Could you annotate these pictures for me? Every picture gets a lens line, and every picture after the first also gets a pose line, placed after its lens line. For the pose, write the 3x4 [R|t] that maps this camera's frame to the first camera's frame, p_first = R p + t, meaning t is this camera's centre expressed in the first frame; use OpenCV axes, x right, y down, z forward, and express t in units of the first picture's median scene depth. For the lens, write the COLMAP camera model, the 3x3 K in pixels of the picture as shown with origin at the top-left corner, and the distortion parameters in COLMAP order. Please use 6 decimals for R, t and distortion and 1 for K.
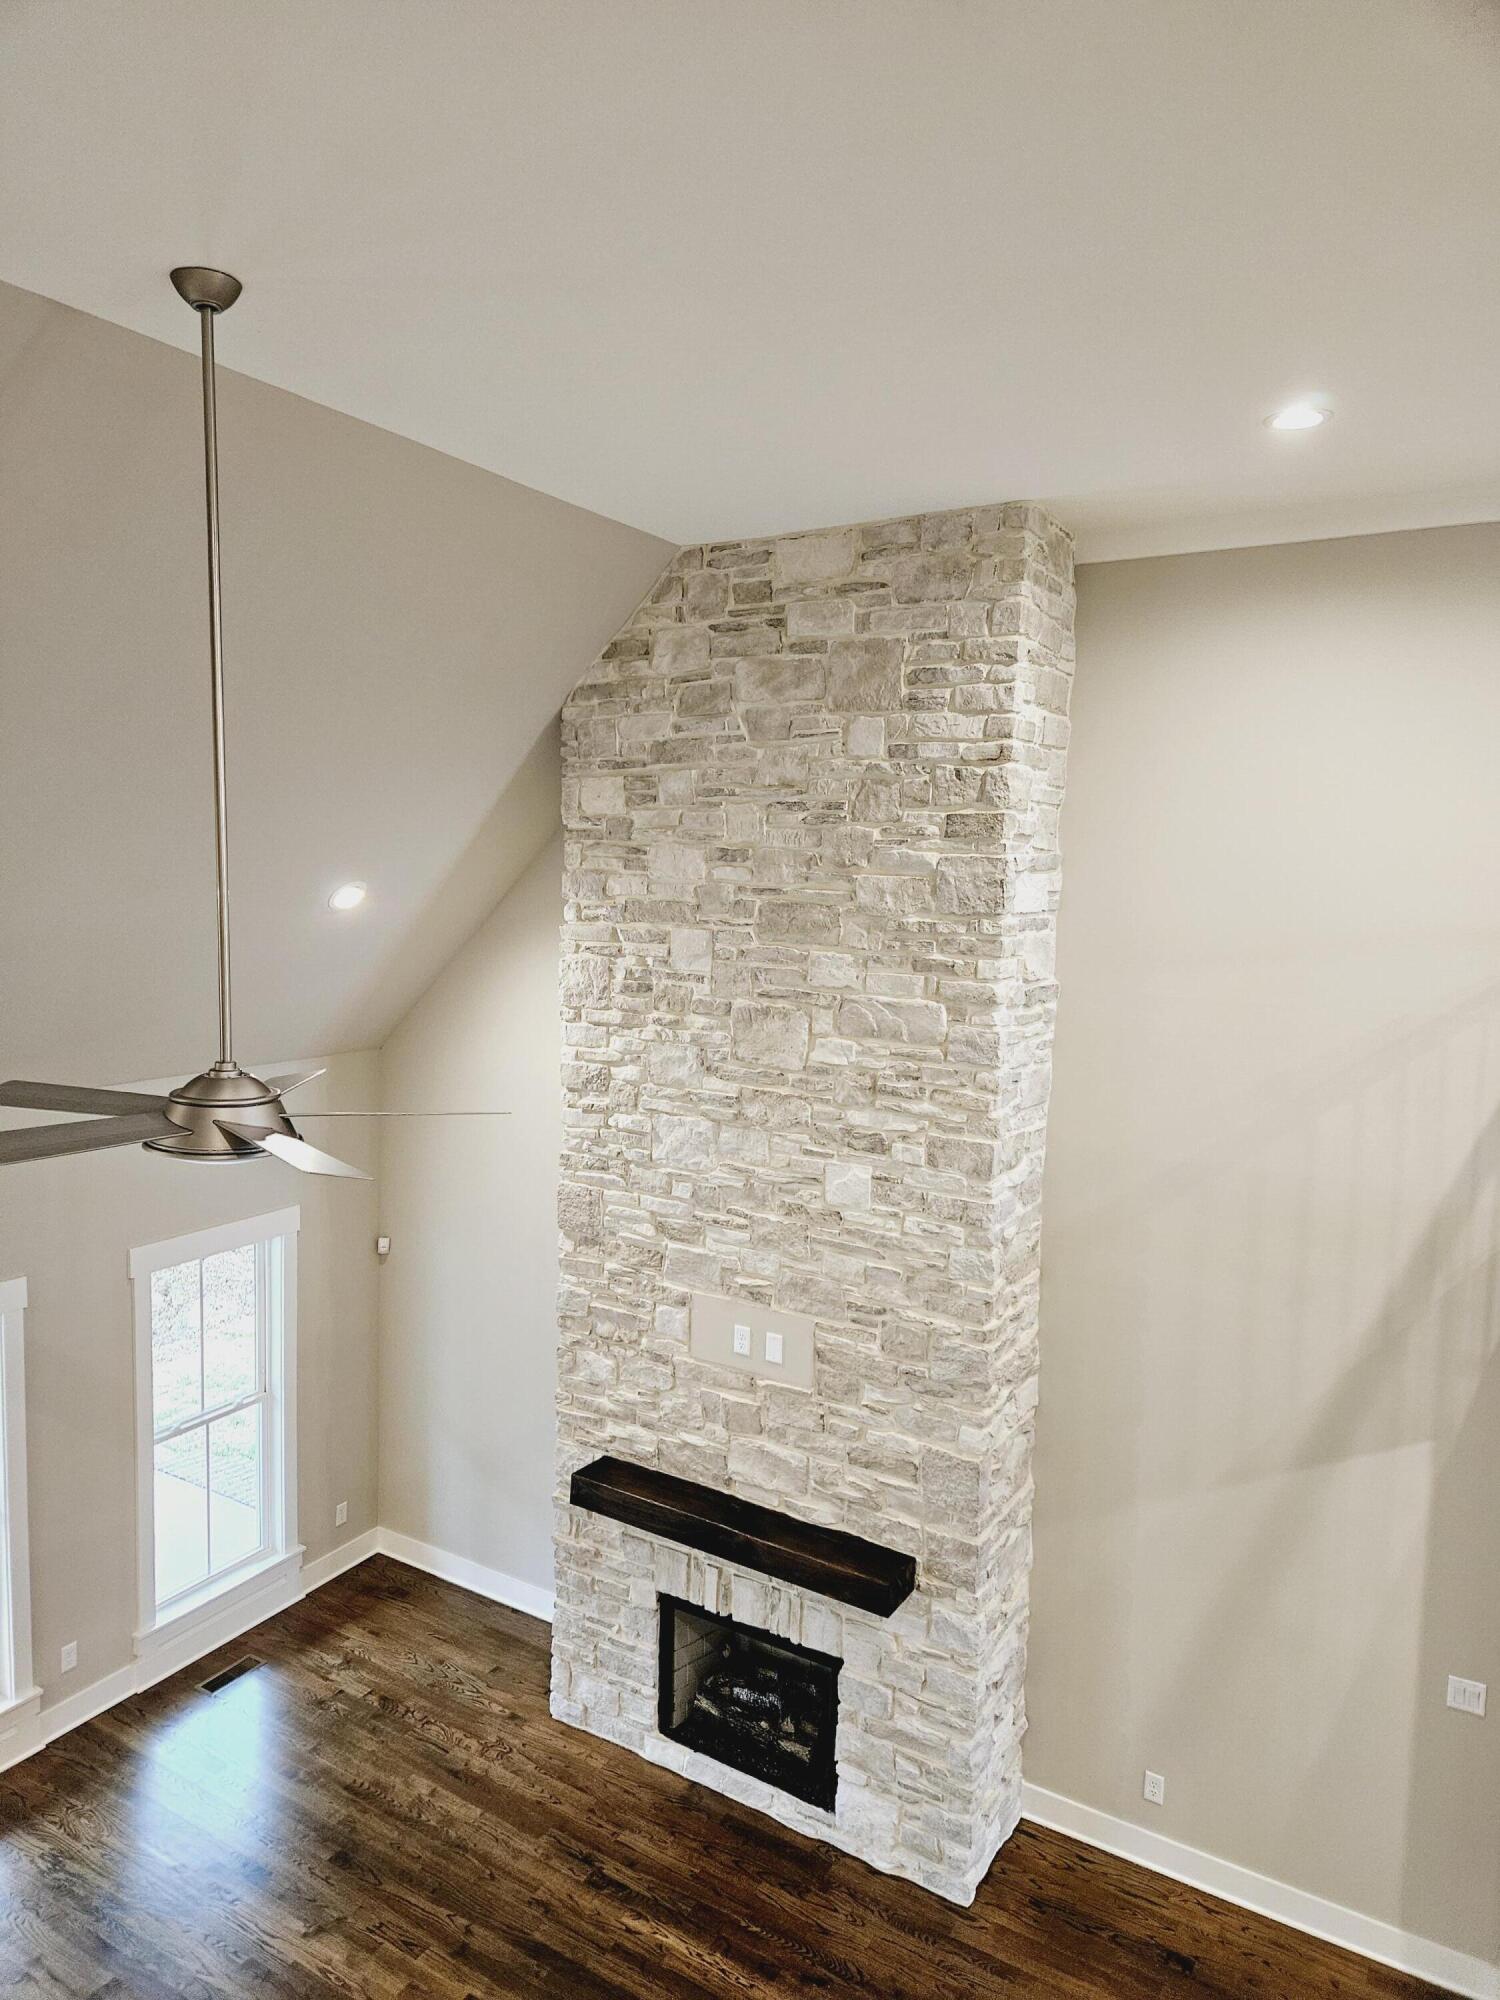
lens RADIAL K [[1333.1, 0, 715.8], [0, 1333.1, 1001.7], [0, 0, 1]] dist [0.087187, -0.069215]
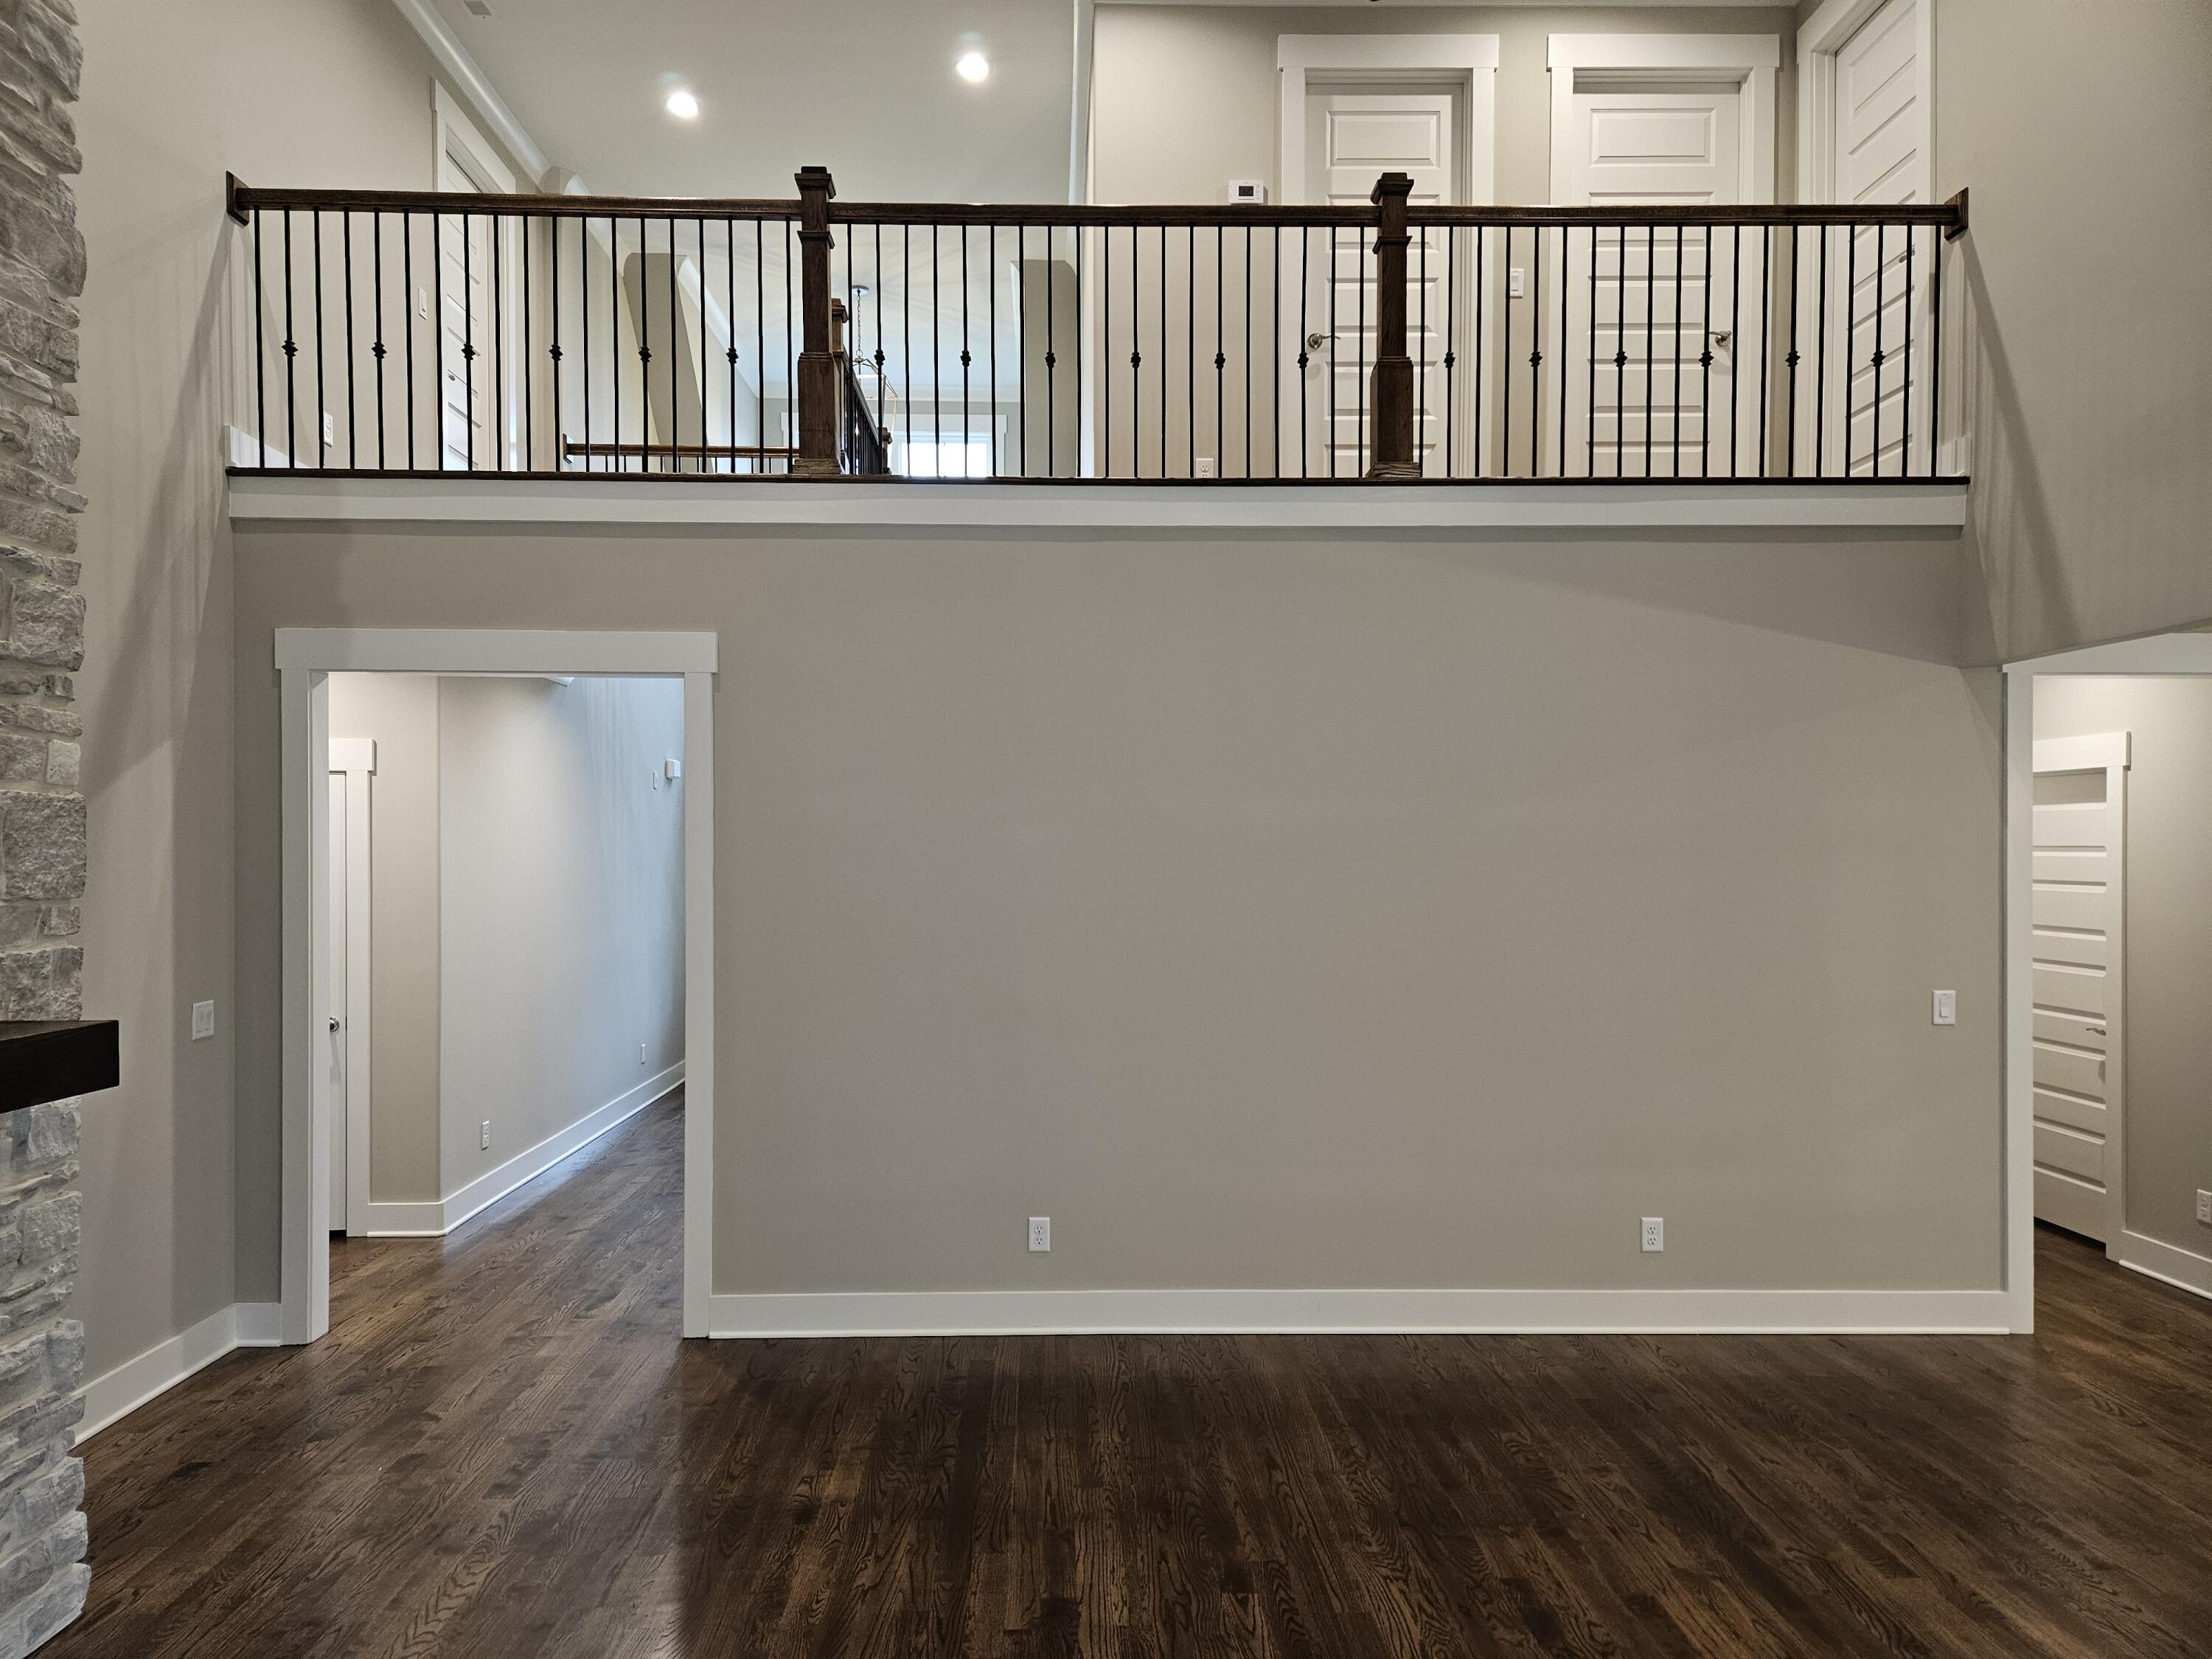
lens RADIAL K [[1474.4, 0, 1074.9], [0, 1474.4, 856.5], [0, 0, 1]] dist [0.087187, -0.069215]
pose [[-0.545360, -0.025336, 0.837819, -0.531864], [0.078243, 0.993640, 0.080979, 0.322086], [-0.834542, 0.109716, -0.539910, 0.925645]]
